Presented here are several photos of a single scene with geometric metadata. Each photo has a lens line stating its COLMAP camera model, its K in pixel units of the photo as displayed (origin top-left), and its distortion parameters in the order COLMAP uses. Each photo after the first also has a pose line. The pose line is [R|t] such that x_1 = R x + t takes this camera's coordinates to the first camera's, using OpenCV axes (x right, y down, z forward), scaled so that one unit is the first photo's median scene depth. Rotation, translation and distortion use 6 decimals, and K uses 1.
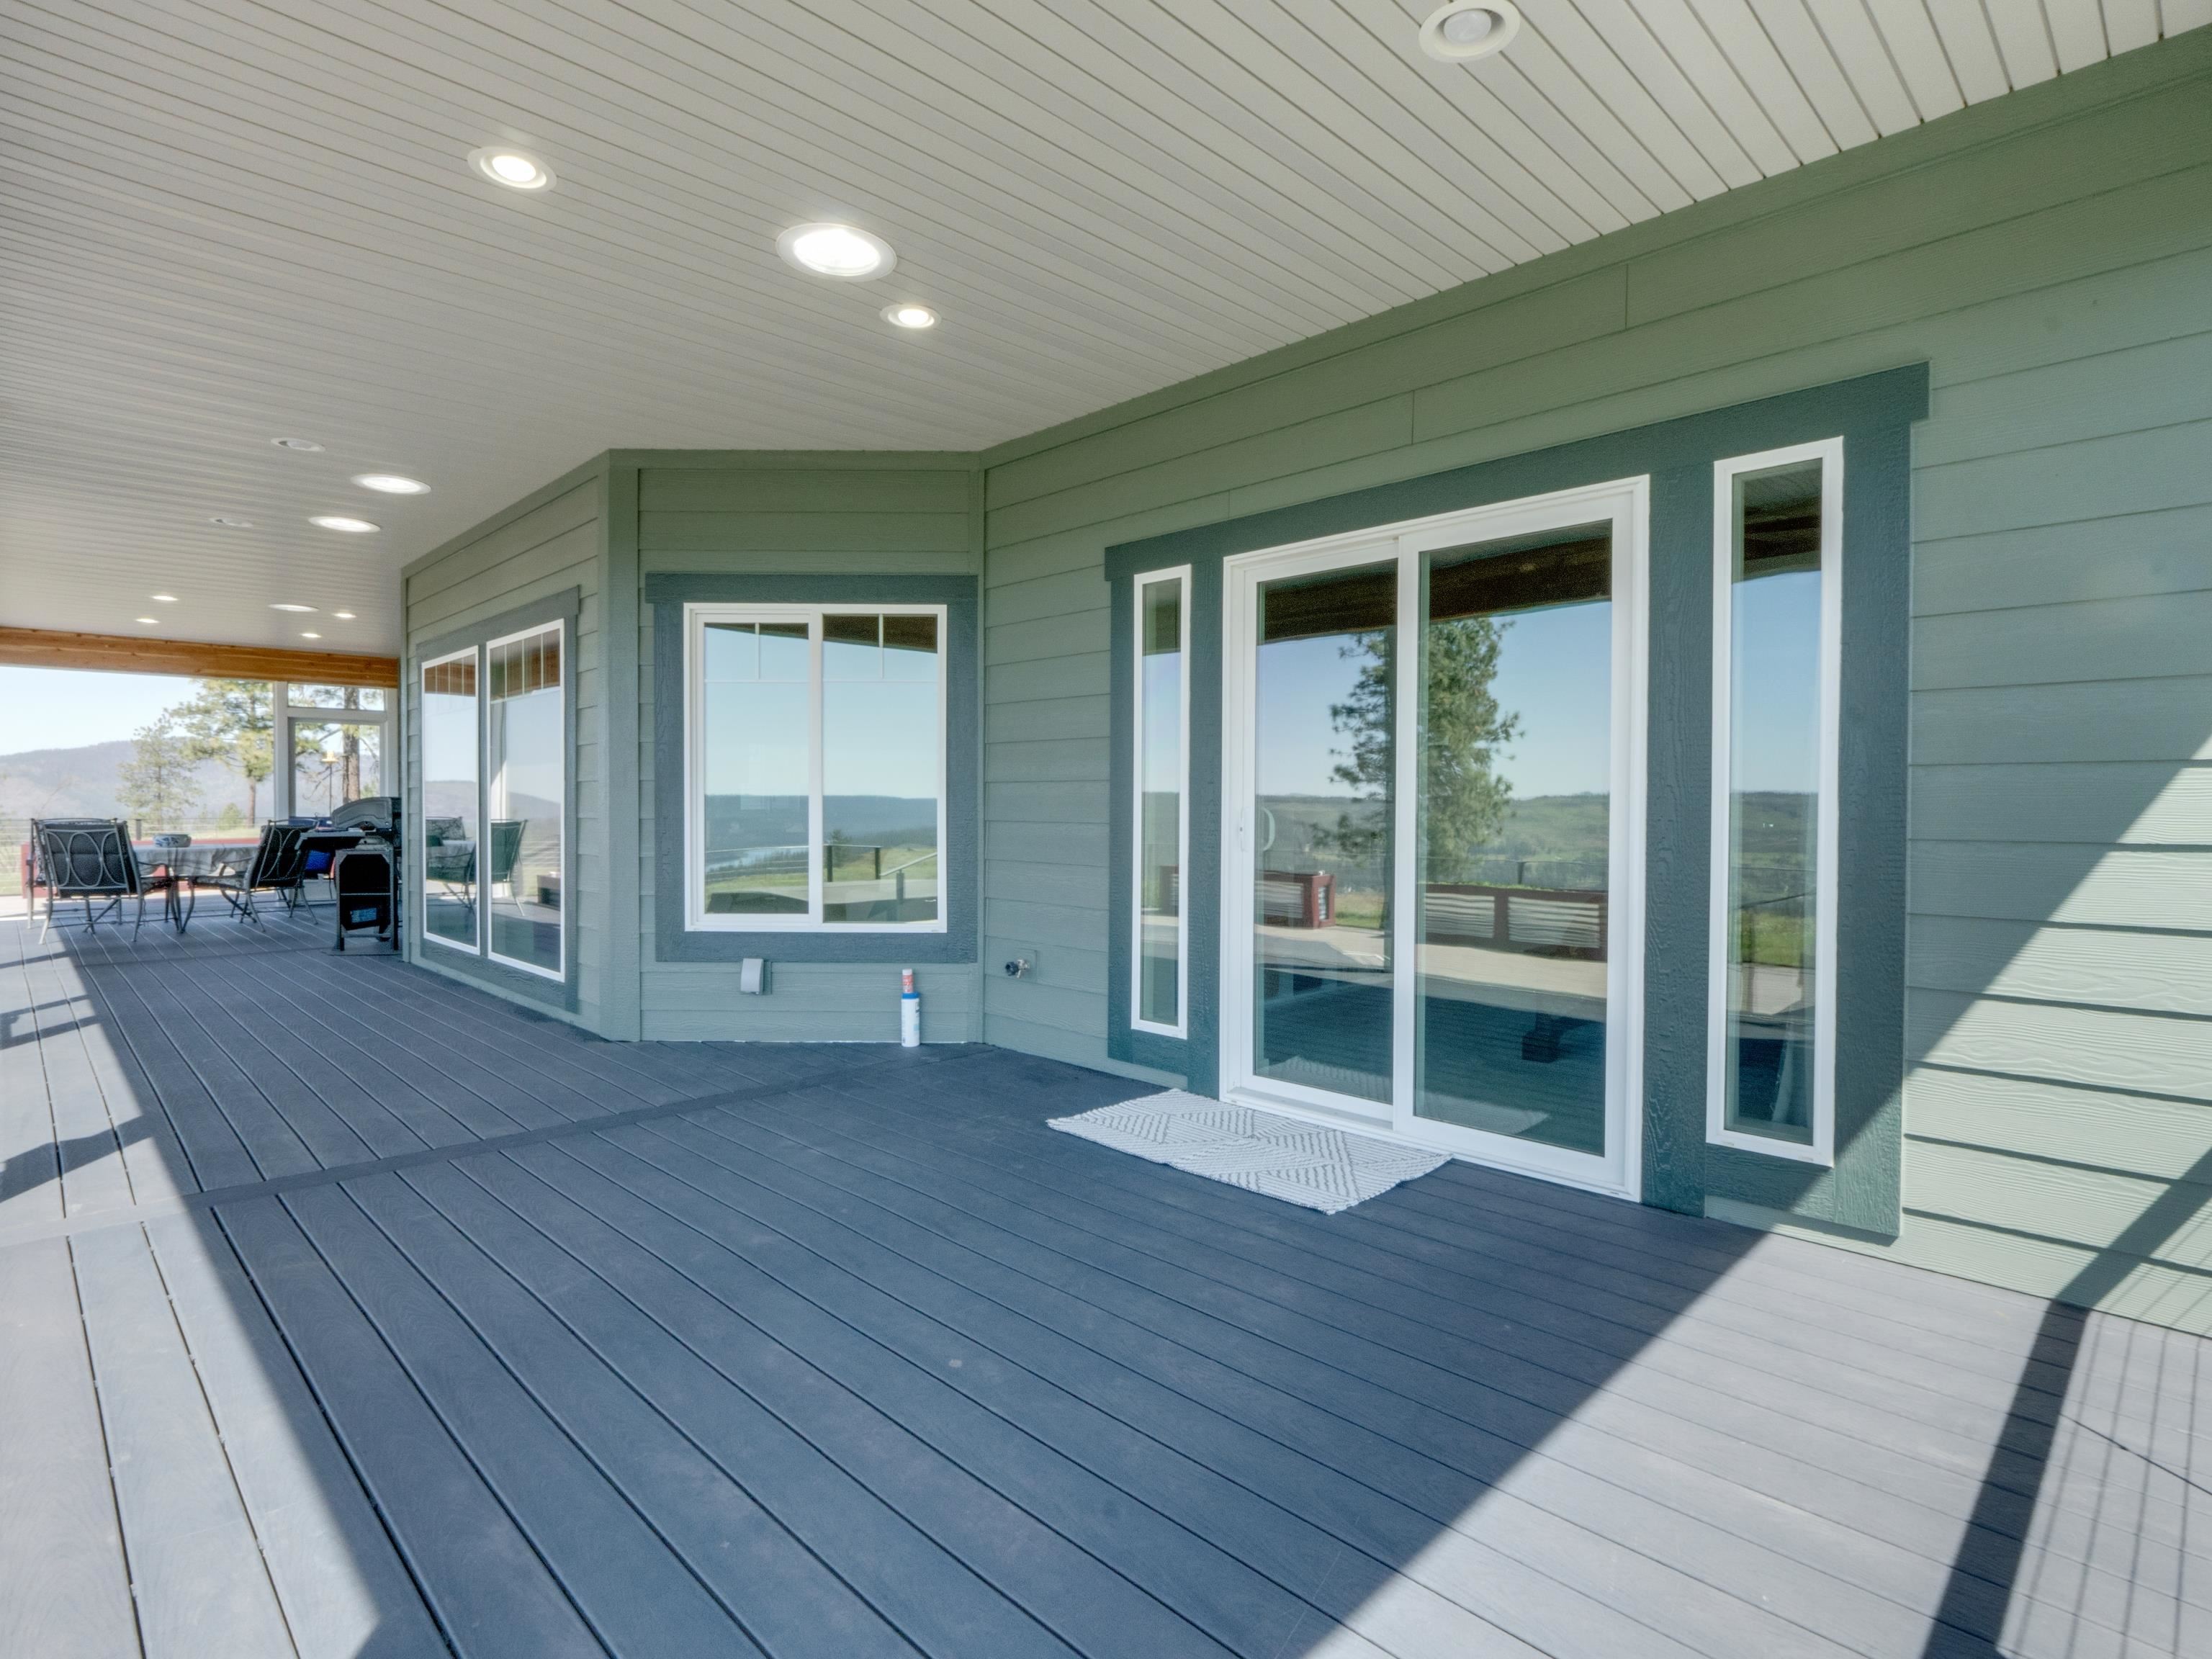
lens RADIAL K [[1376.5, 0, 1192.0], [0, 1376.5, 827.3], [0, 0, 1]] dist [-0.023469, 0.034798]
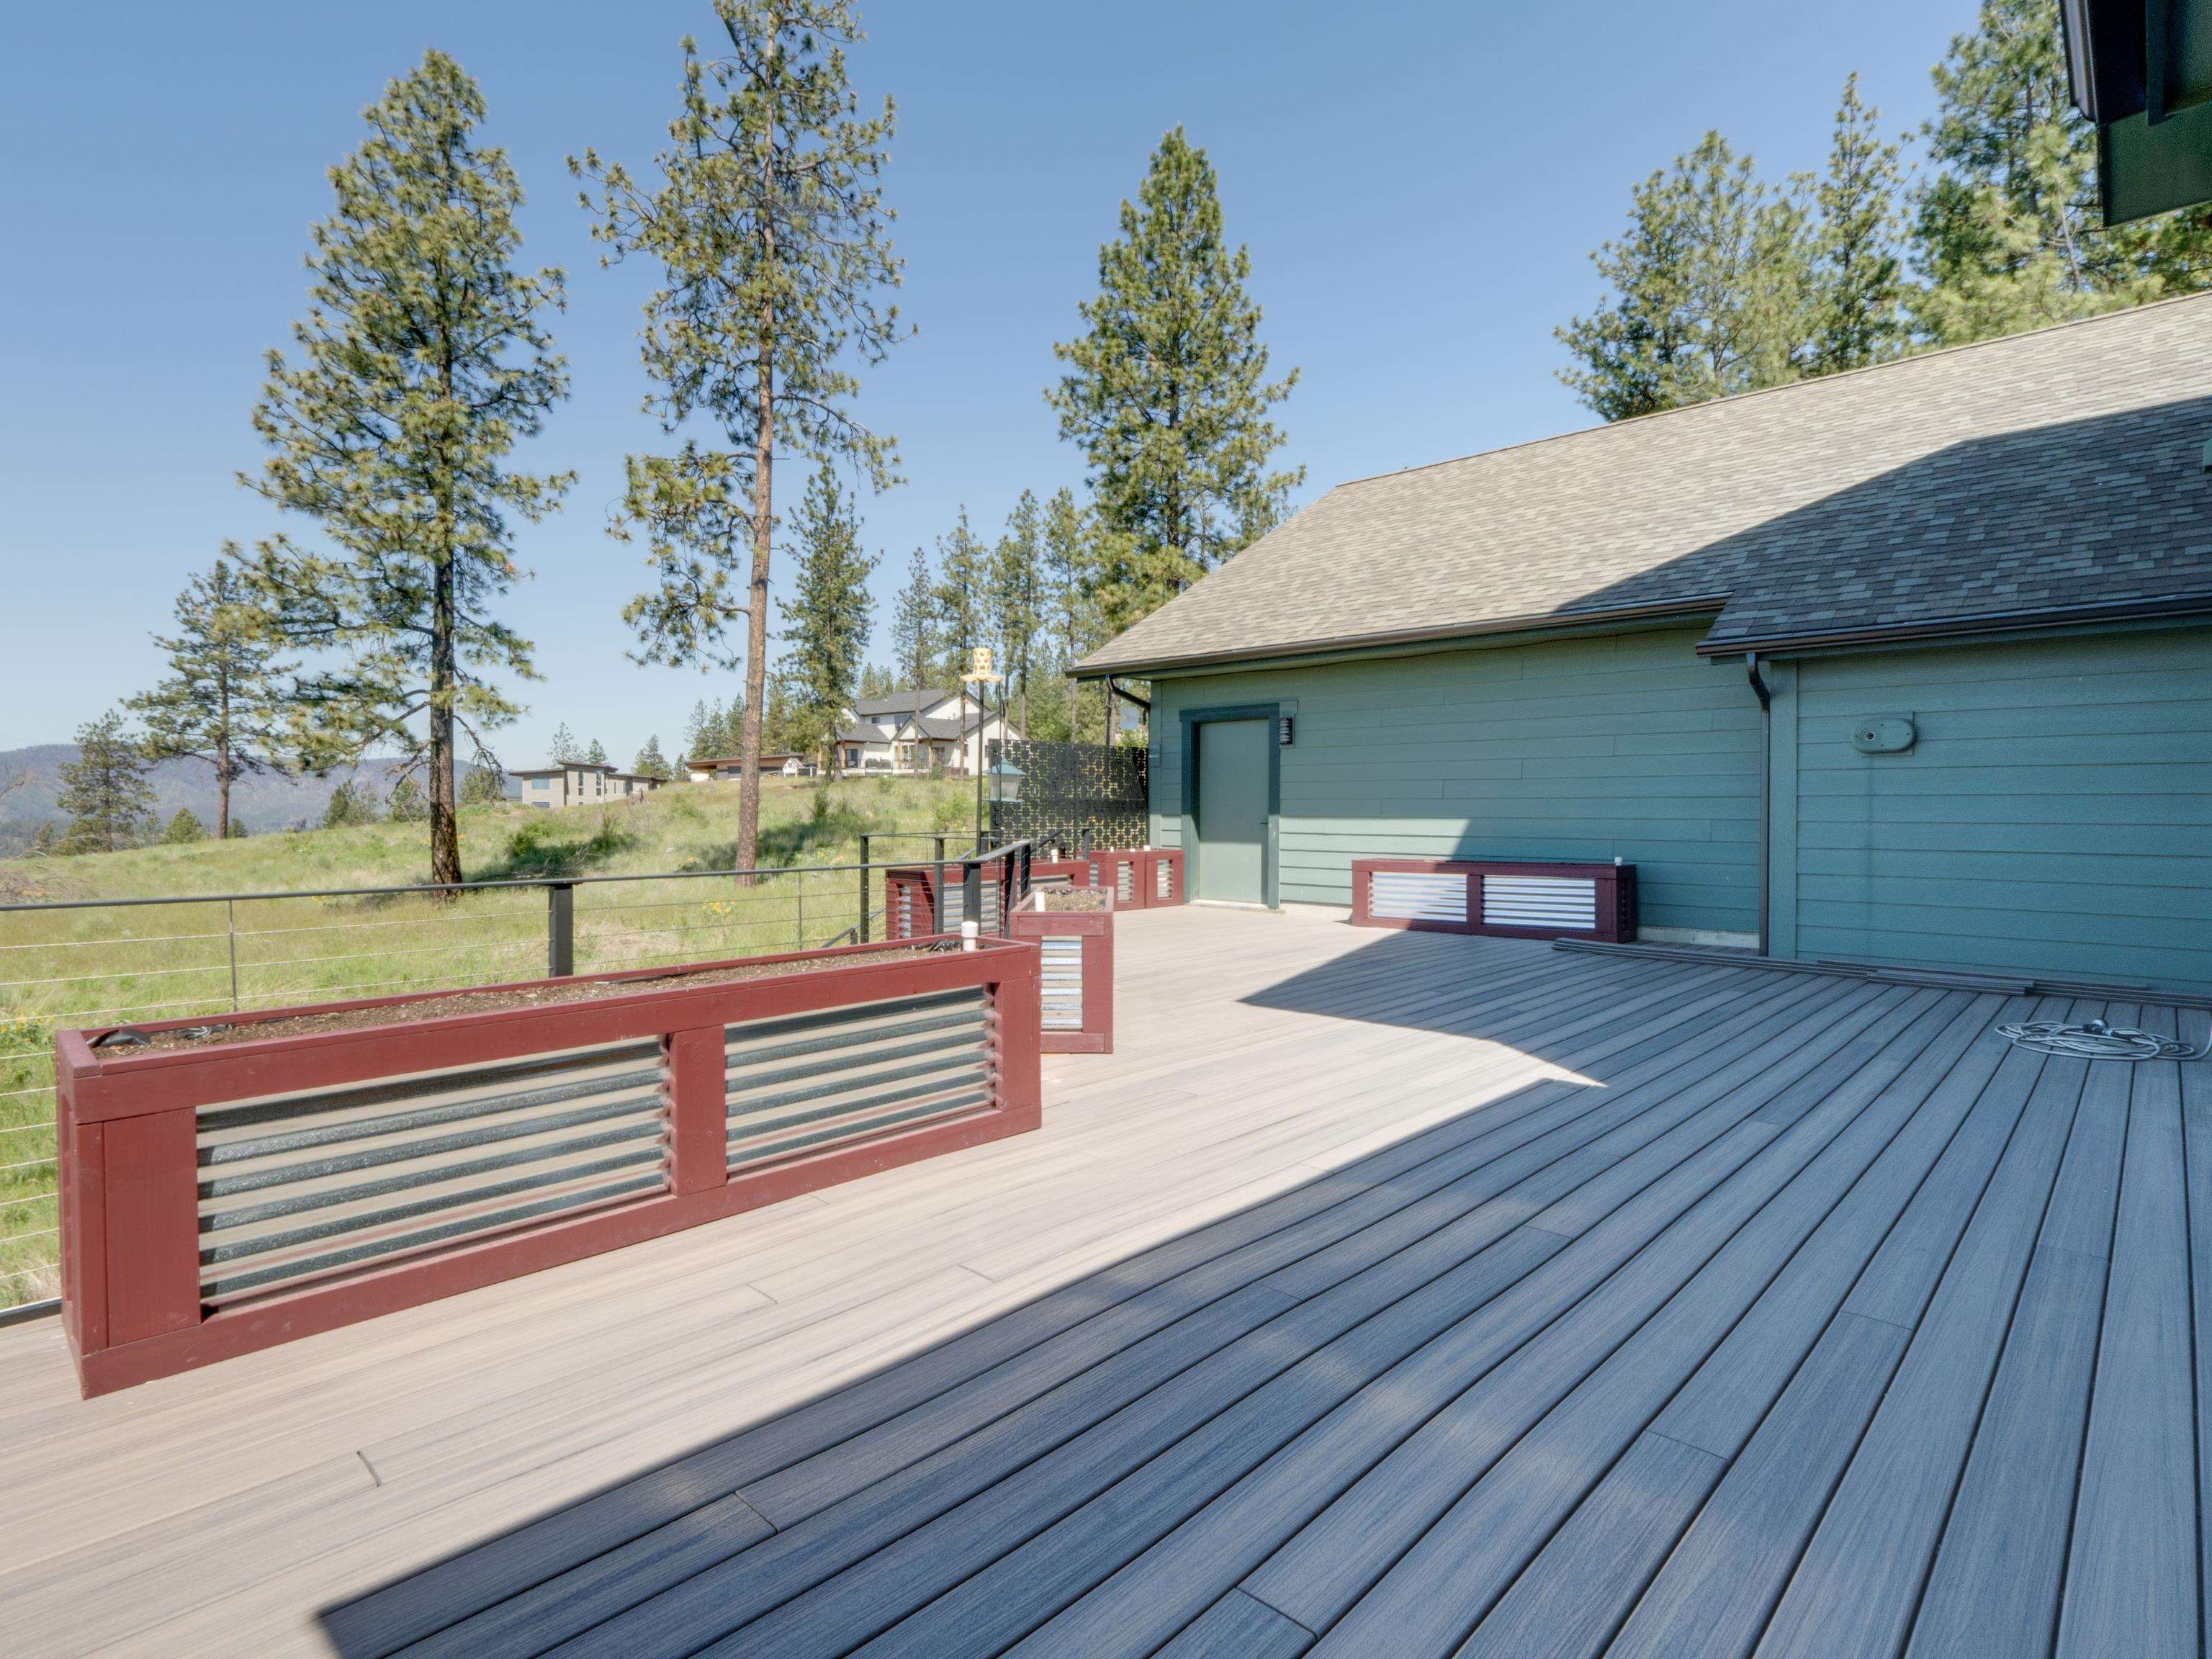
lens RADIAL K [[1155.6, 0, 1106.0], [0, 1155.6, 829.5], [0, 0, 1]] dist [-0.011274, -0.000688]
pose [[0.995827, -0.003002, 0.091209, -0.196797], [0.002868, 0.999995, 0.001602, -0.004128], [-0.091213, -0.001334, 0.995830, 0.227141]]
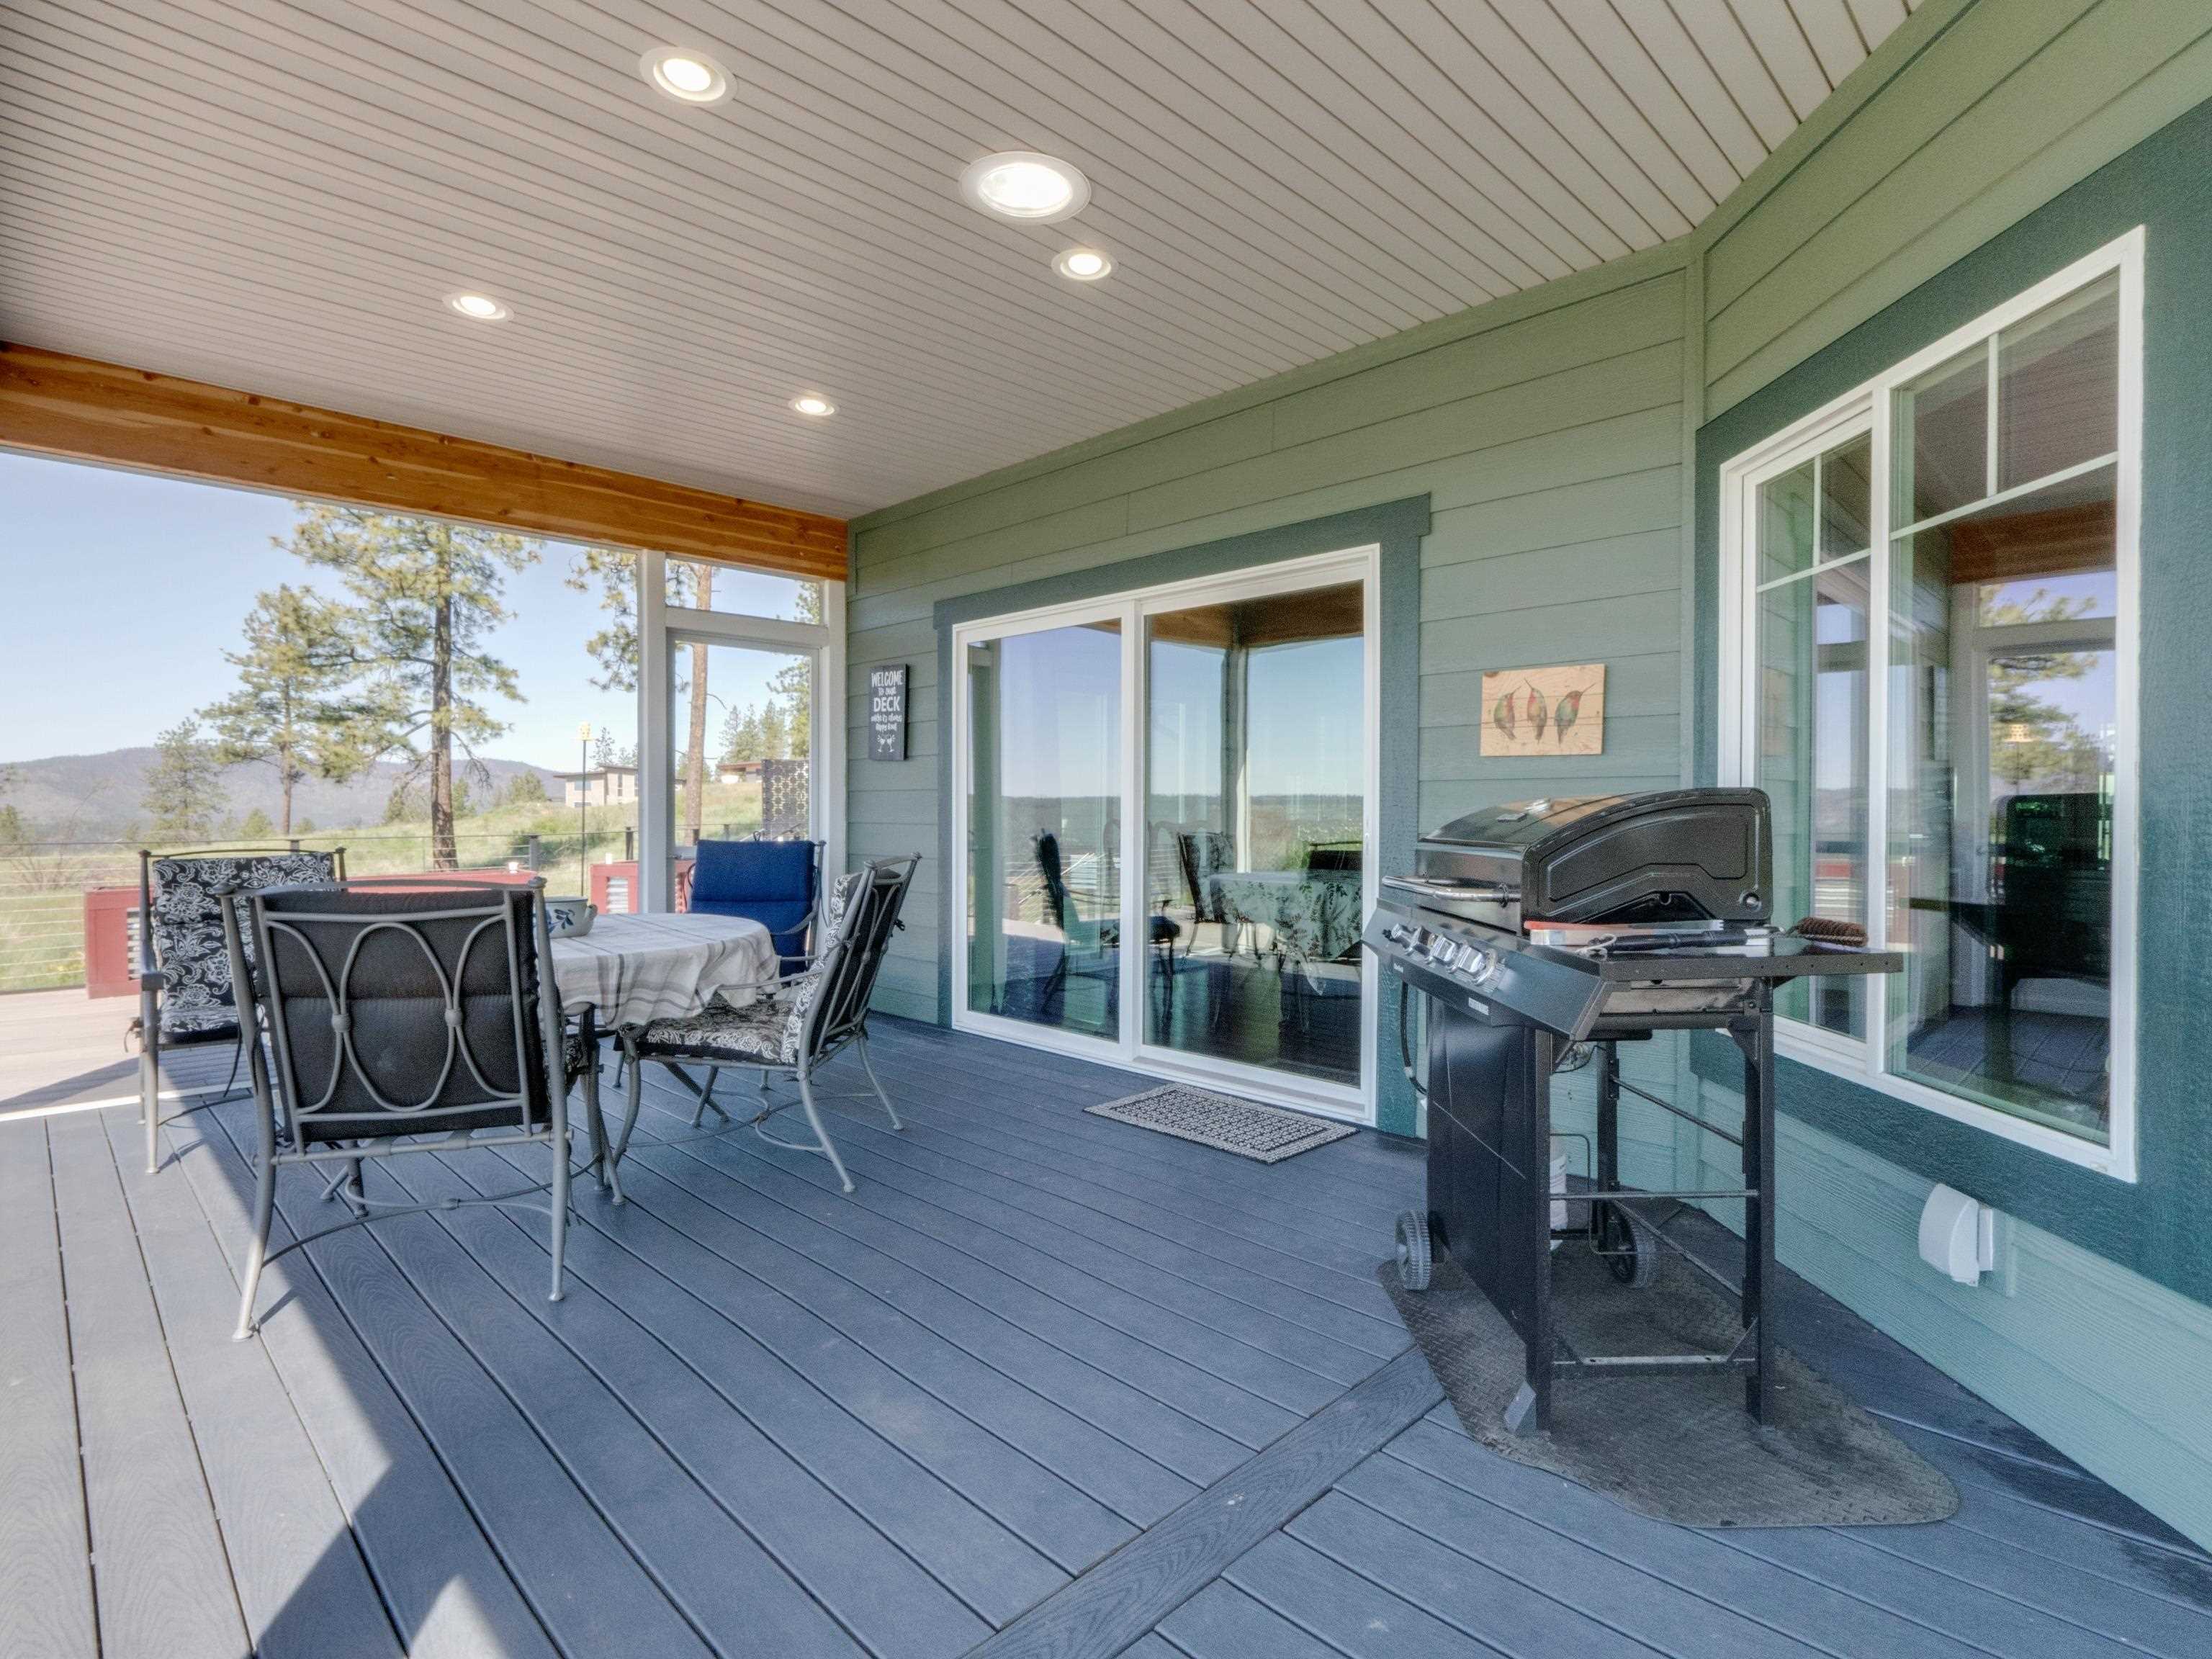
lens RADIAL K [[1195.7, 0, 1134.4], [0, 1195.7, 821.0], [0, 0, 1]] dist [0.027646, -0.019462]
pose [[0.999427, -0.001718, 0.033795, -0.124357], [0.001929, 0.999979, -0.006207, -0.002675], [-0.033784, 0.006268, 0.999410, 0.140993]]
